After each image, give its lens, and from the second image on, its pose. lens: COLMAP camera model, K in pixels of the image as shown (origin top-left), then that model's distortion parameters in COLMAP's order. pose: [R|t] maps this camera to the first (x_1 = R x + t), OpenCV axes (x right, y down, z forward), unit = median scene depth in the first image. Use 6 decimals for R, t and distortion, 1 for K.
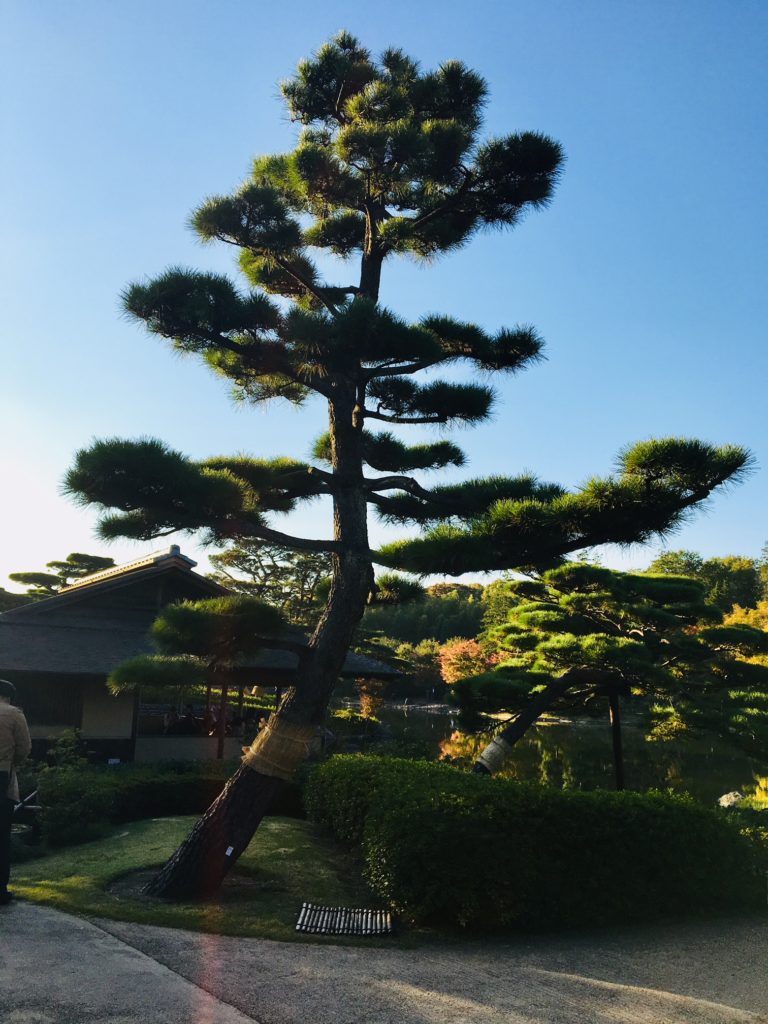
lens RADIAL K [[852.0, 0, 381.0], [0, 852.0, 495.1], [0, 0, 1]] dist [0.091784, -0.258019]
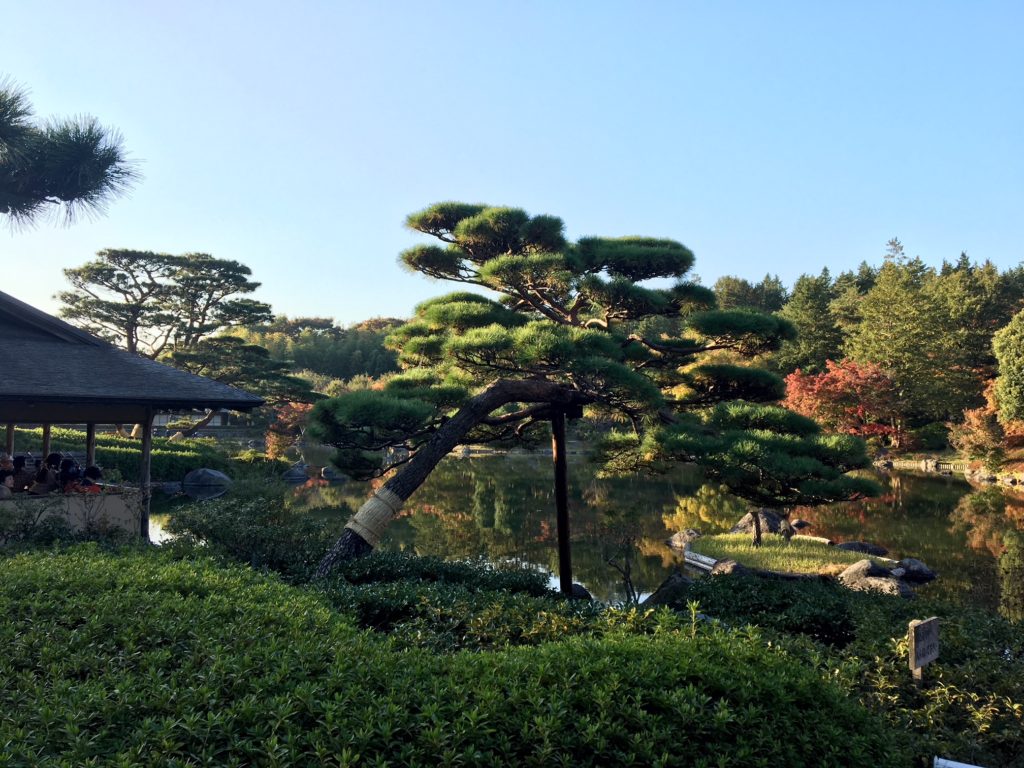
lens RADIAL K [[852.0, 0, 512.0], [0, 852.0, 384.0], [0, 0, 1]] dist [0.091784, -0.258019]
pose [[0.975441, -0.020365, 0.219317, 0.073660], [-0.018242, 0.984826, 0.172581, 0.076500], [-0.219504, -0.172343, 0.960269, 0.307459]]
